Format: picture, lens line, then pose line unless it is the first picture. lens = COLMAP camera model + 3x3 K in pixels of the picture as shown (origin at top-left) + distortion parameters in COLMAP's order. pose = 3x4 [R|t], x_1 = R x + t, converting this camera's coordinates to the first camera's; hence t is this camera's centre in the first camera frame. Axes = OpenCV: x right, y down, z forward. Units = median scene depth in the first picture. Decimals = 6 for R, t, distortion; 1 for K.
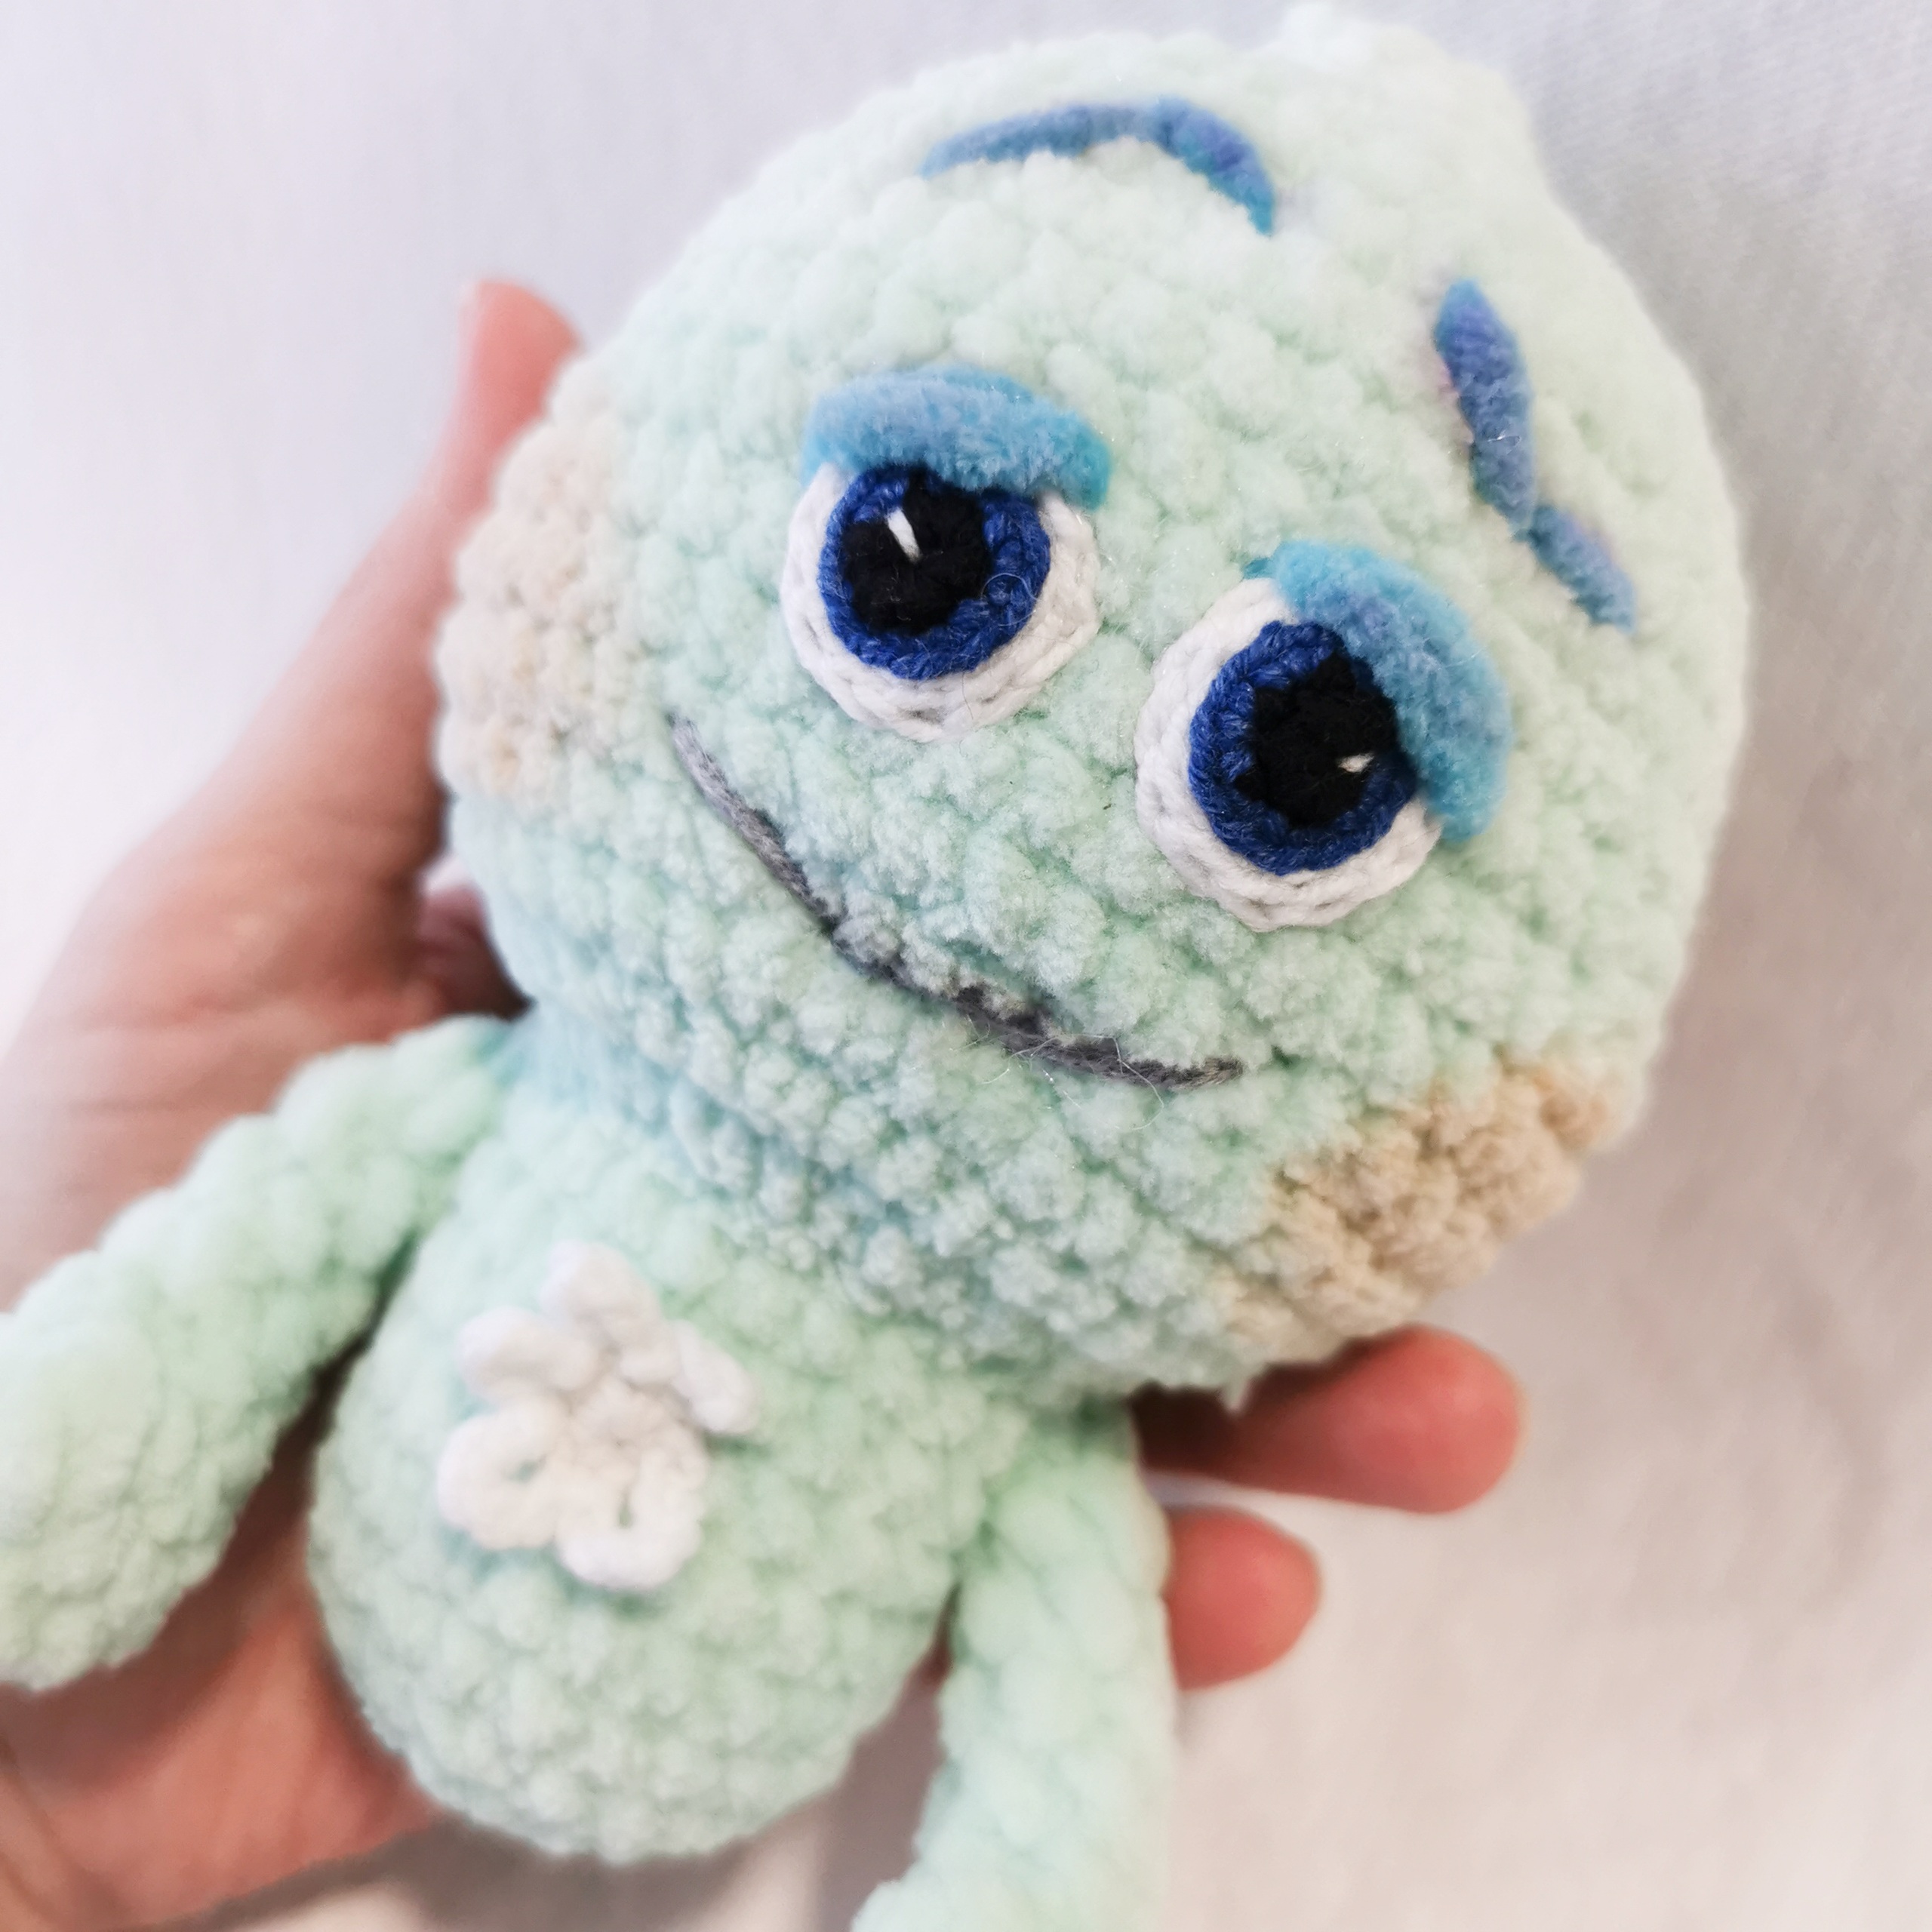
lens RADIAL K [[2111.1, 0, 968.8], [0, 2111.1, 942.8], [0, 0, 1]] dist [-0.021346, -0.013399]
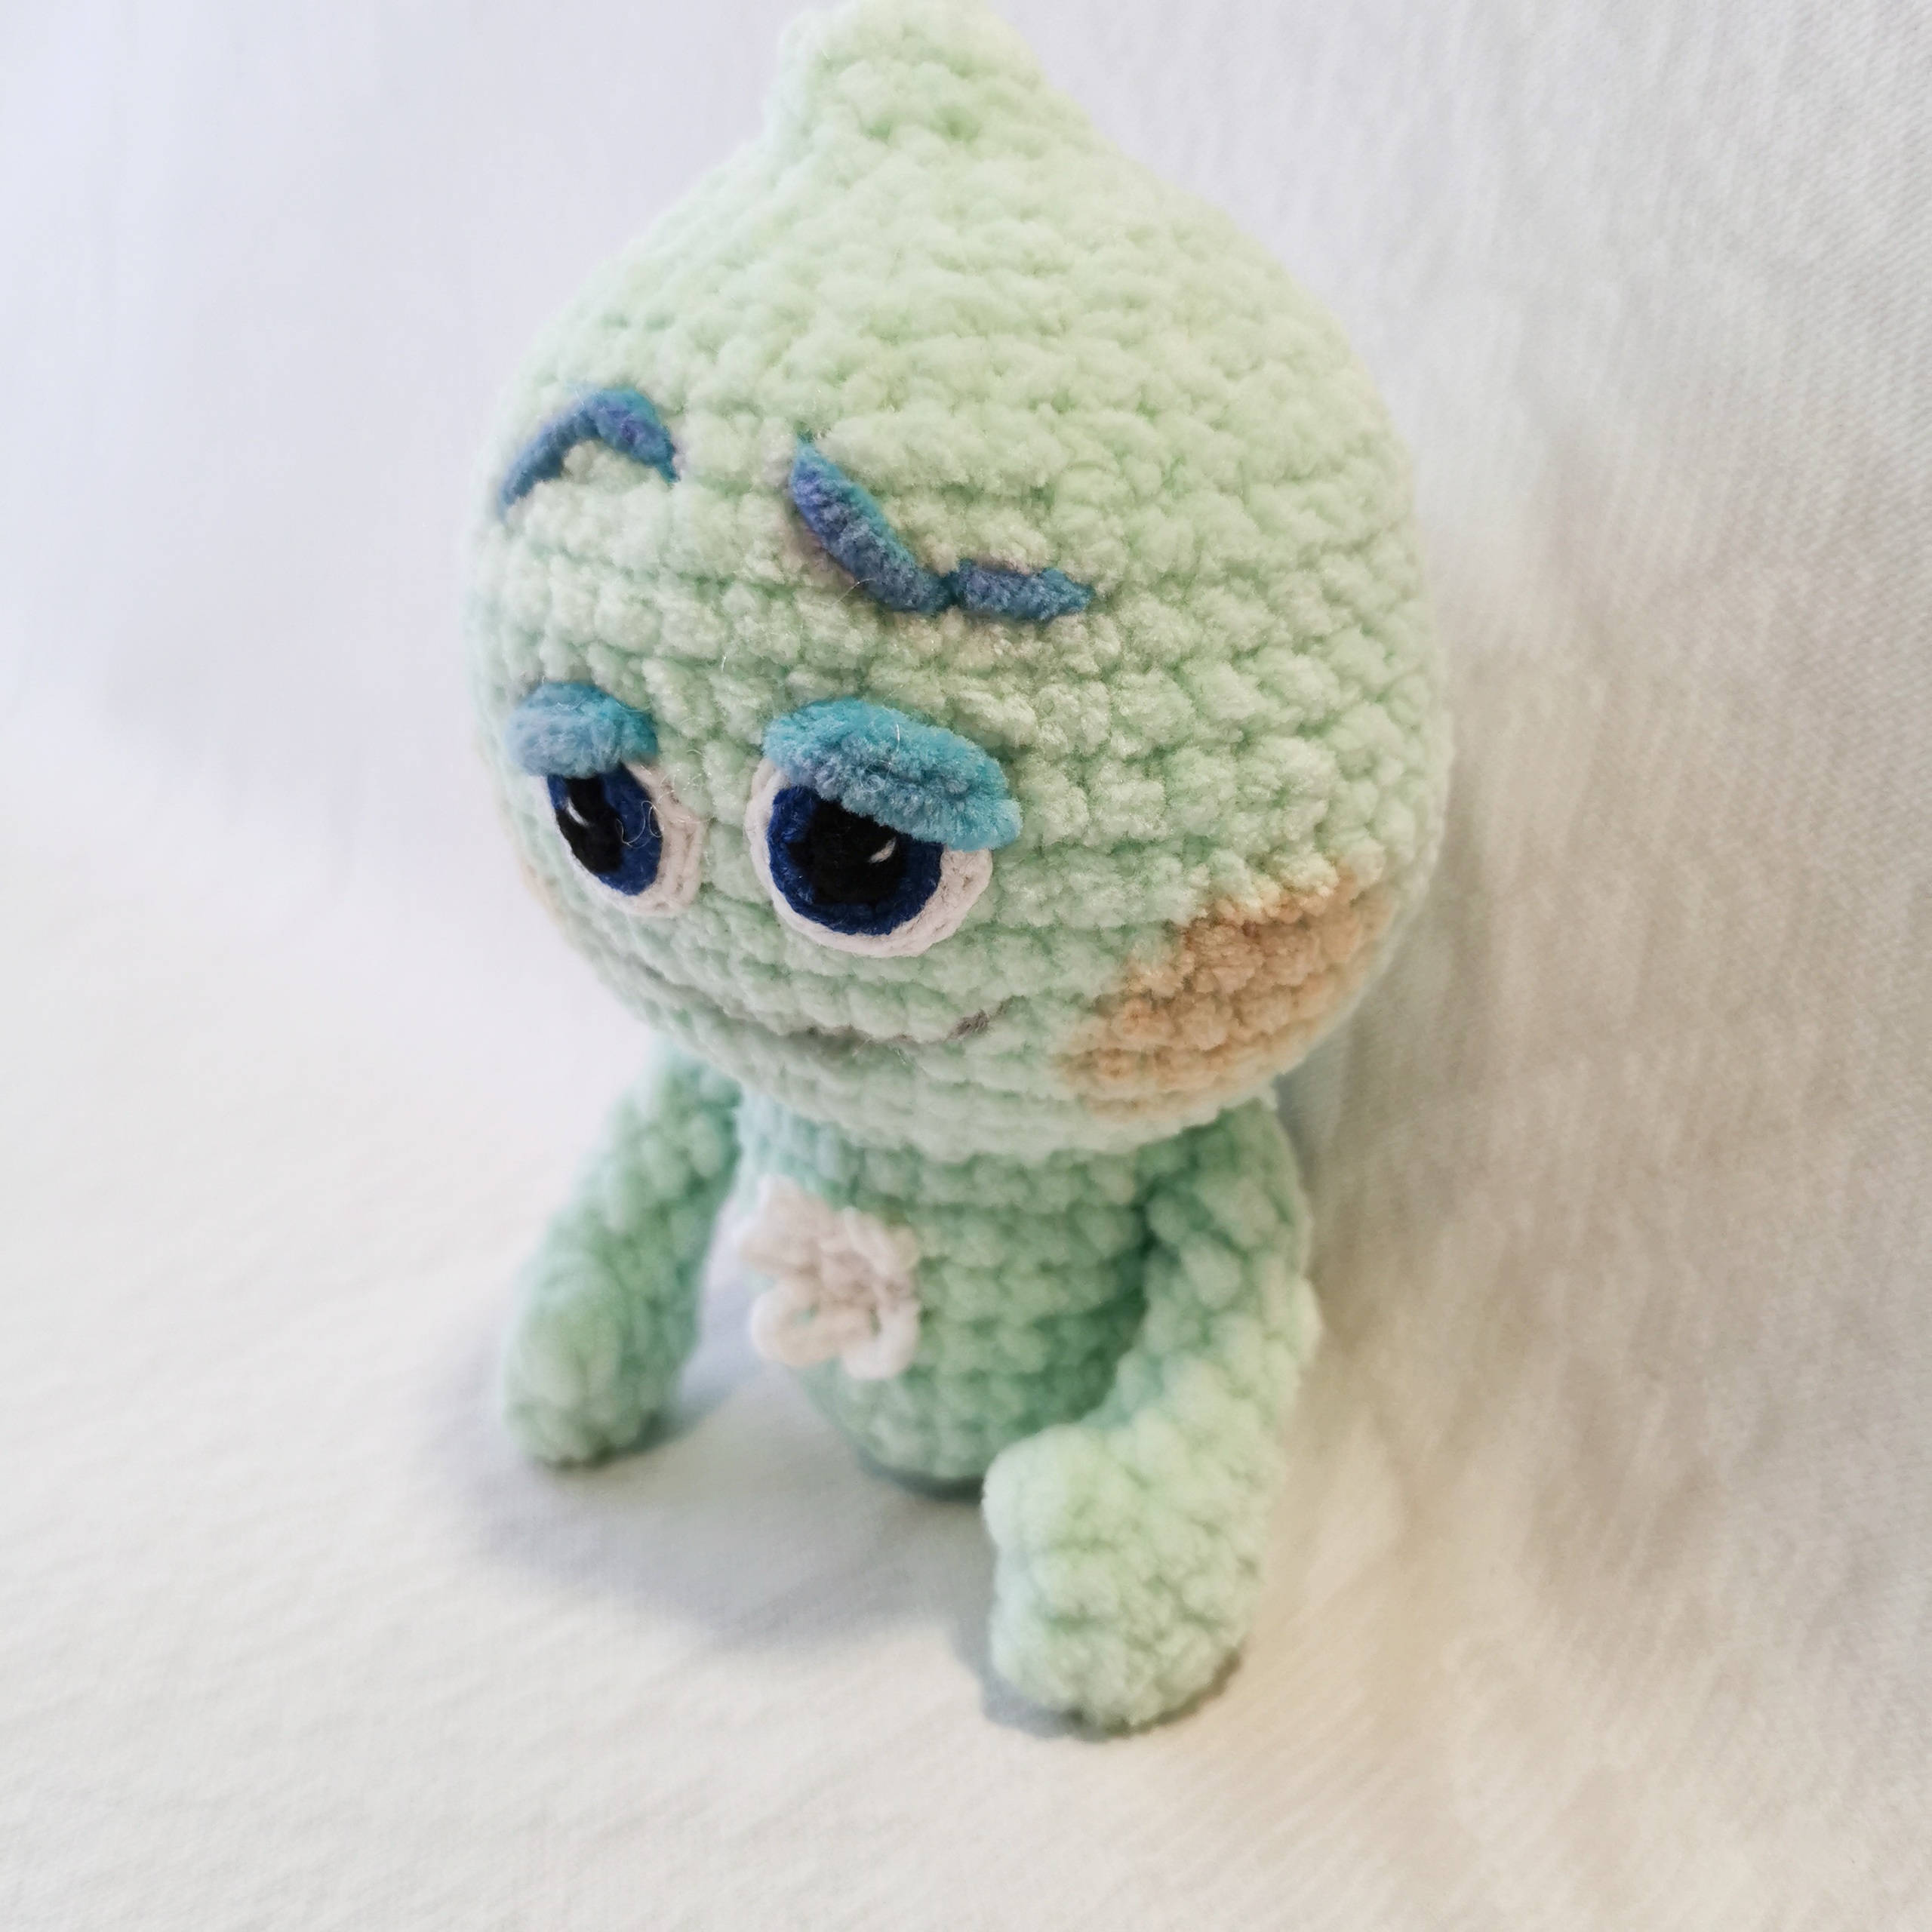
lens RADIAL K [[2111.1, 0, 968.8], [0, 2111.1, 942.8], [0, 0, 1]] dist [-0.021346, -0.013399]
pose [[0.773888, -0.301720, -0.556833, 0.921650], [0.479848, 0.853159, 0.204610, -0.274923], [0.413332, -0.425540, 0.805029, -0.091663]]
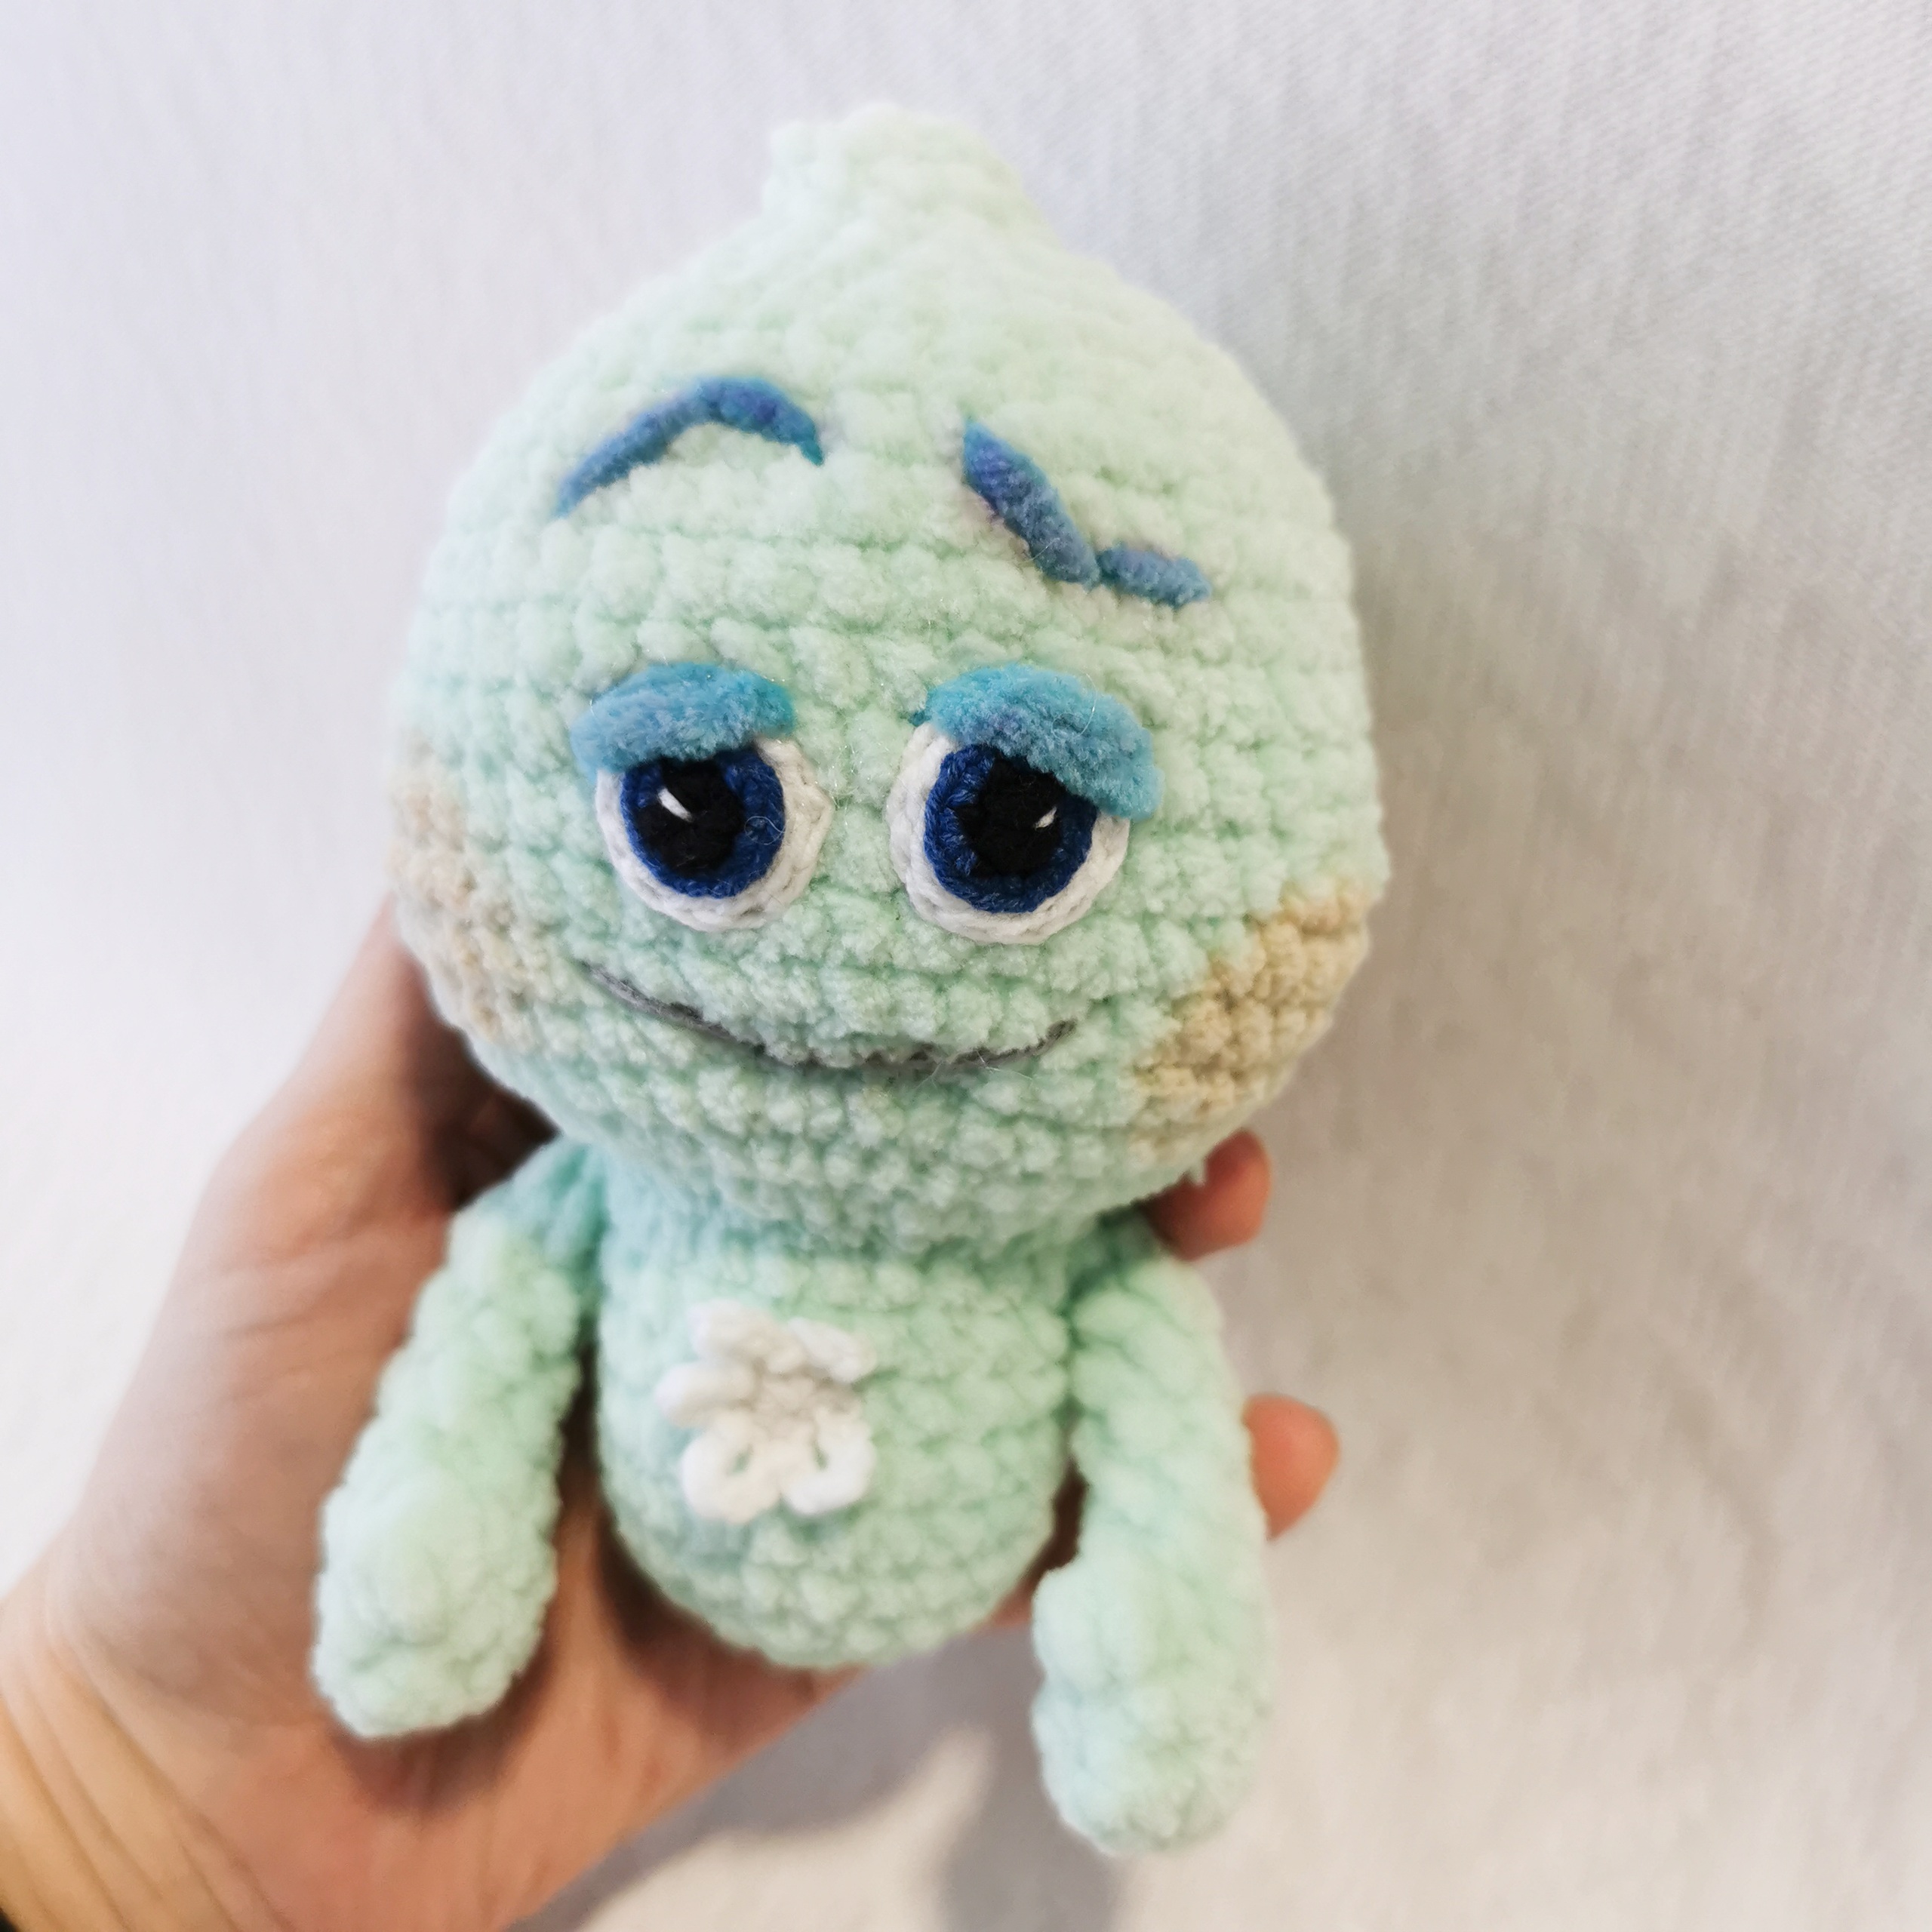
lens RADIAL K [[2111.1, 0, 968.8], [0, 2111.1, 942.8], [0, 0, 1]] dist [-0.021346, -0.013399]
pose [[0.902599, -0.423050, -0.079656, 0.202857], [0.430417, 0.883617, 0.184288, -0.274236], [-0.007578, -0.200623, 0.979639, -0.336270]]
